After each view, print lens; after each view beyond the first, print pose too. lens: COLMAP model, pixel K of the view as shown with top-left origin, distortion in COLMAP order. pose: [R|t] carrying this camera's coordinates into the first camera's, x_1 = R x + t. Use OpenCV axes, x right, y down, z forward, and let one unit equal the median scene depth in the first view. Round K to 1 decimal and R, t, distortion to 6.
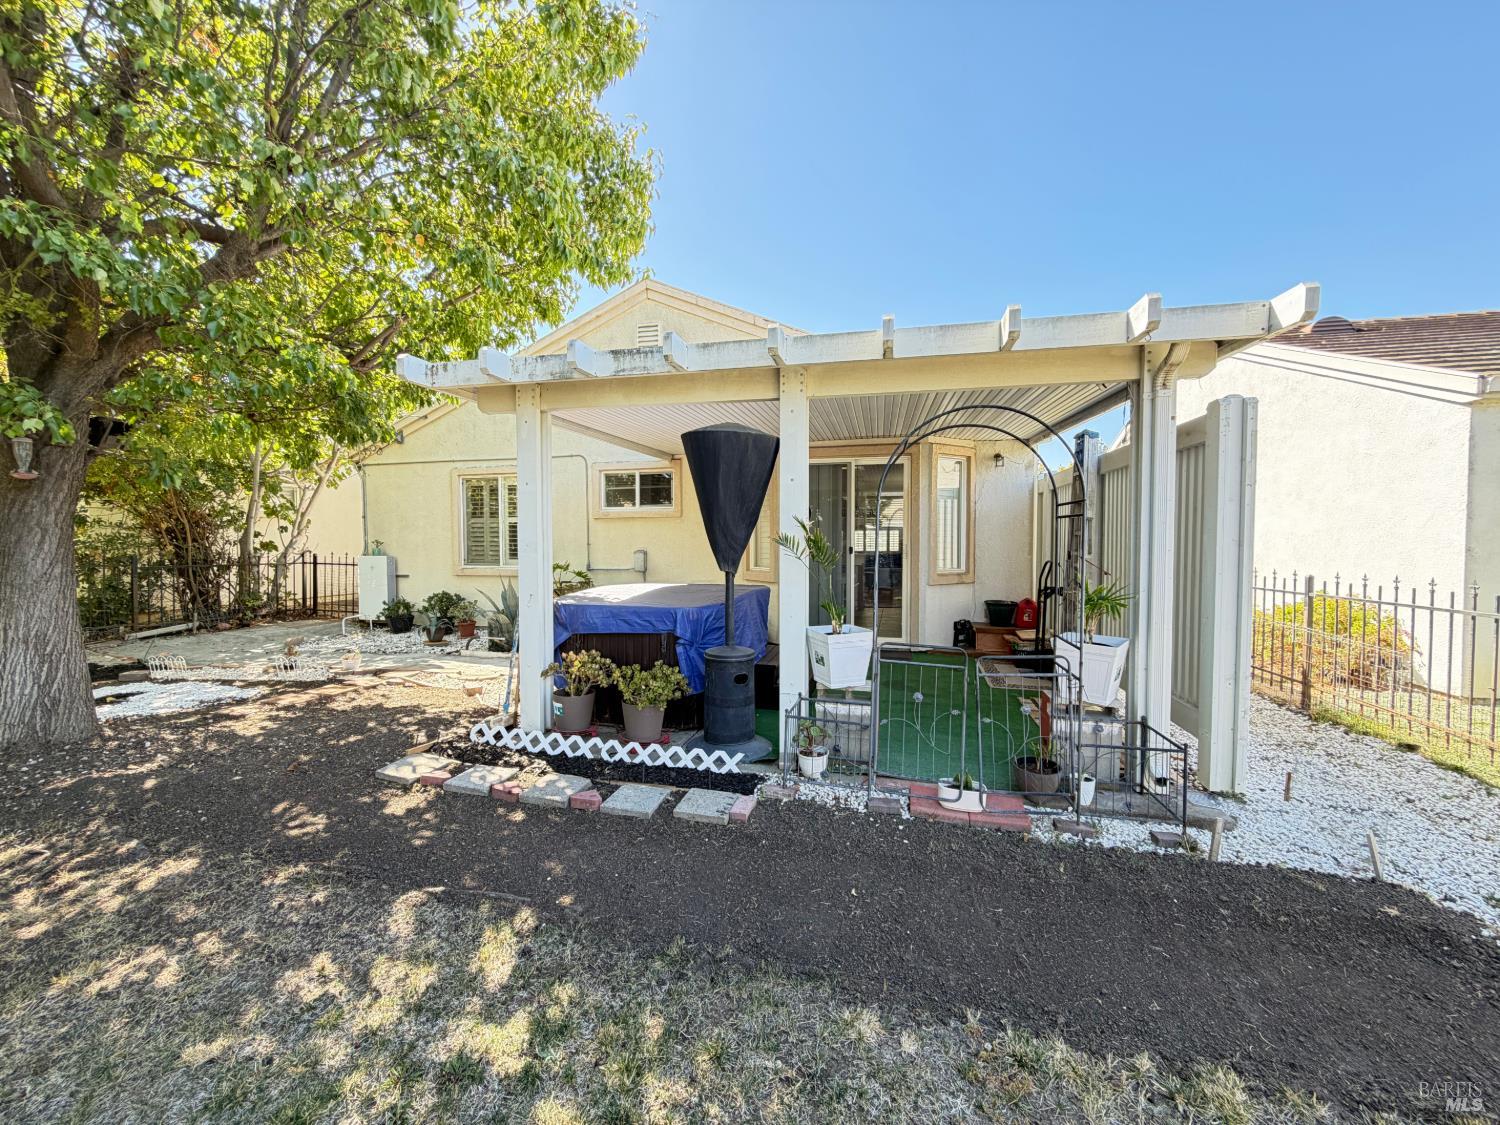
lens RADIAL K [[595.4, 0, 745.8], [0, 595.4, 562.3], [0, 0, 1]] dist [-0.001636, 0.000167]
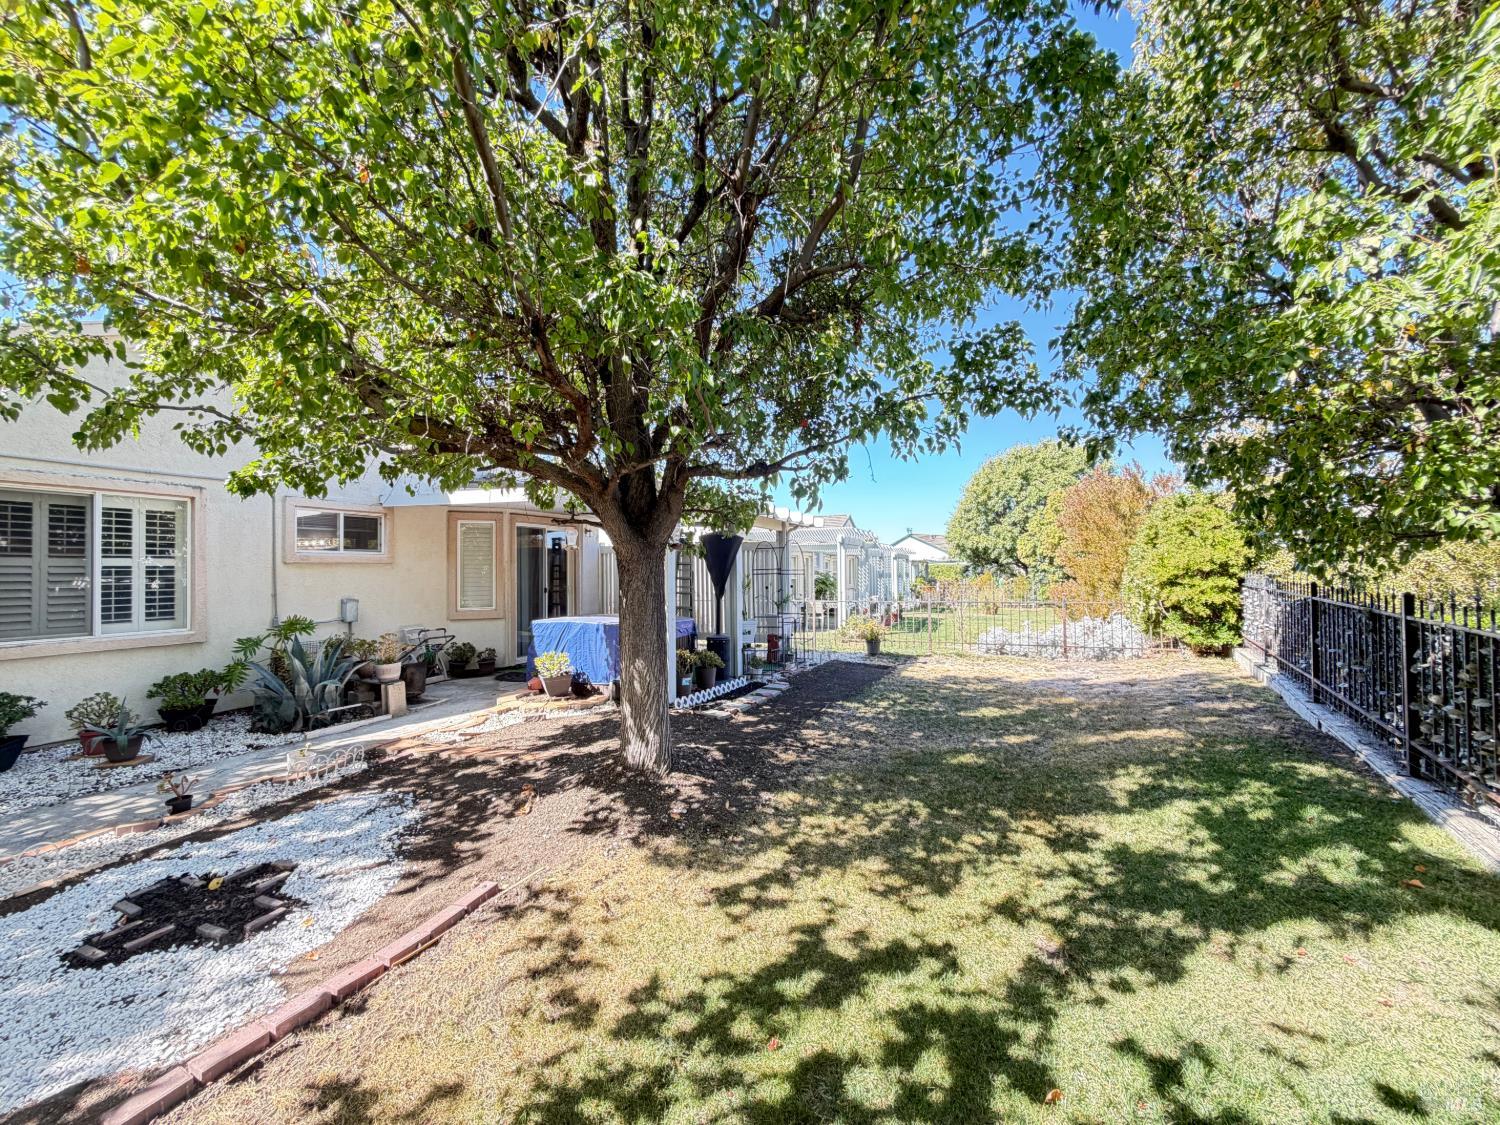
lens RADIAL K [[600.7, 0, 748.7], [0, 600.7, 561.0], [0, 0, 1]] dist [-0.000988, 0.000180]
pose [[0.183489, 0.016492, 0.982883, -2.451918], [0.046123, 0.998614, -0.025366, -0.067050], [-0.981939, 0.049988, 0.182474, 0.585406]]
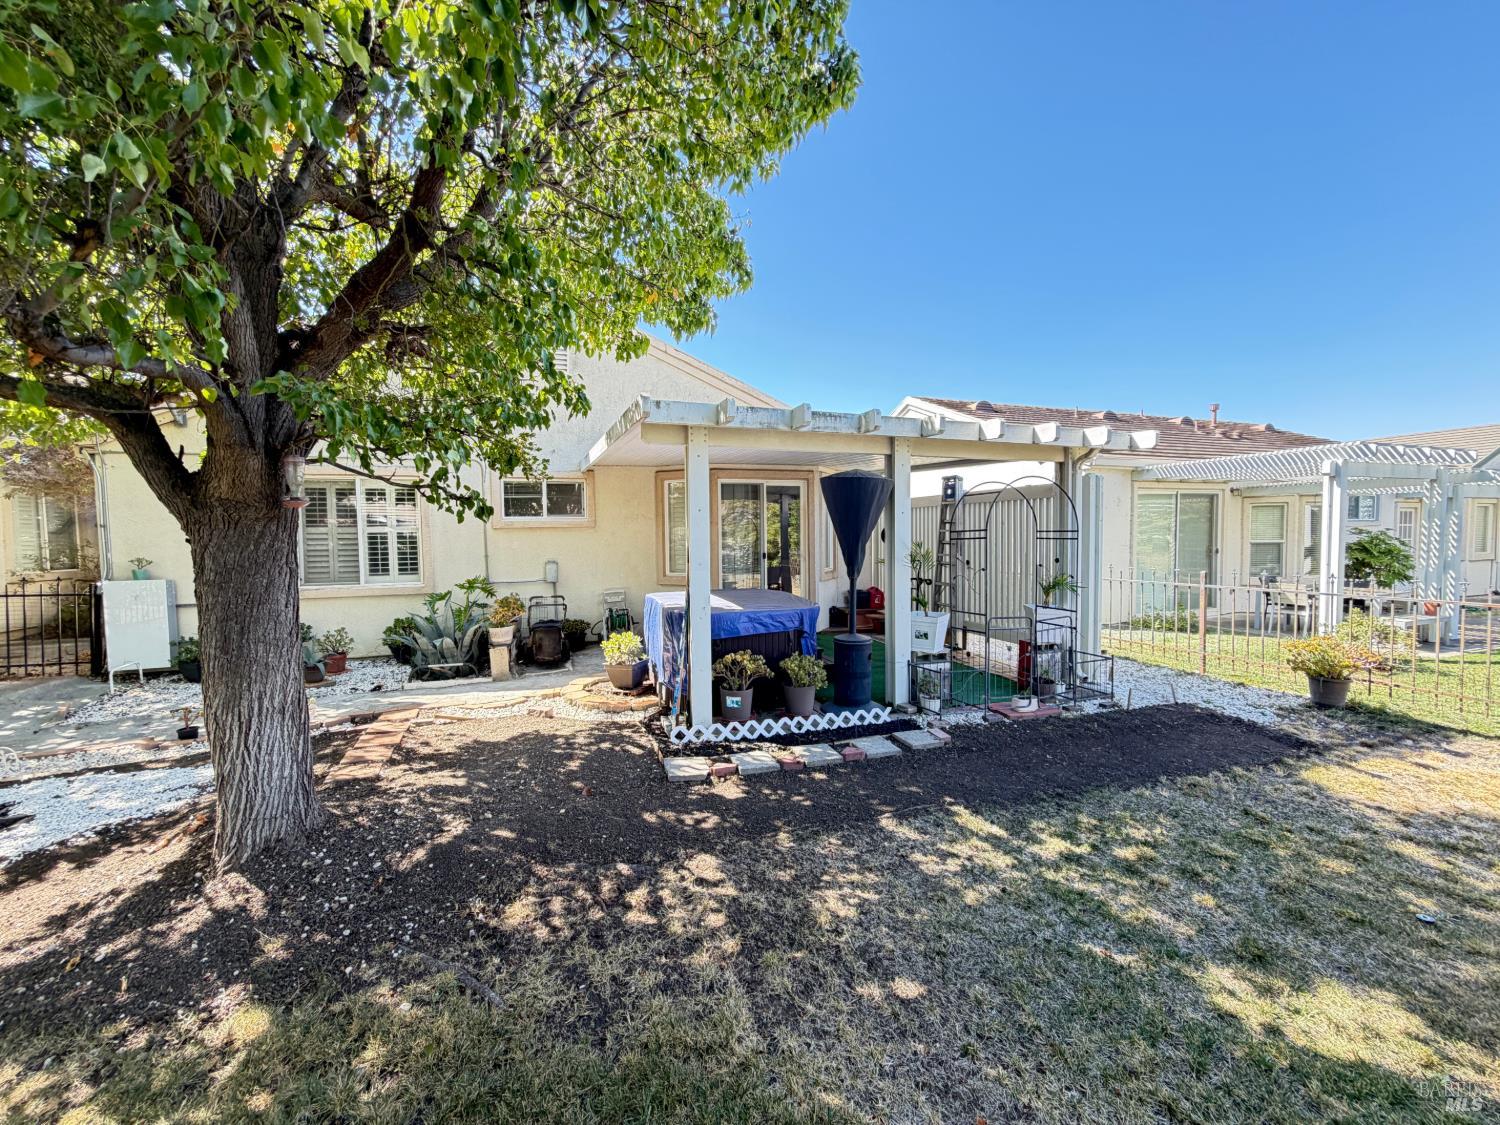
lens RADIAL K [[595.4, 0, 745.8], [0, 595.4, 562.3], [0, 0, 1]] dist [-0.001636, 0.000167]
pose [[0.840878, -0.034501, 0.540124, -1.100351], [0.031583, 0.999394, 0.014668, -0.056464], [-0.540303, 0.004725, 0.841457, -0.004935]]
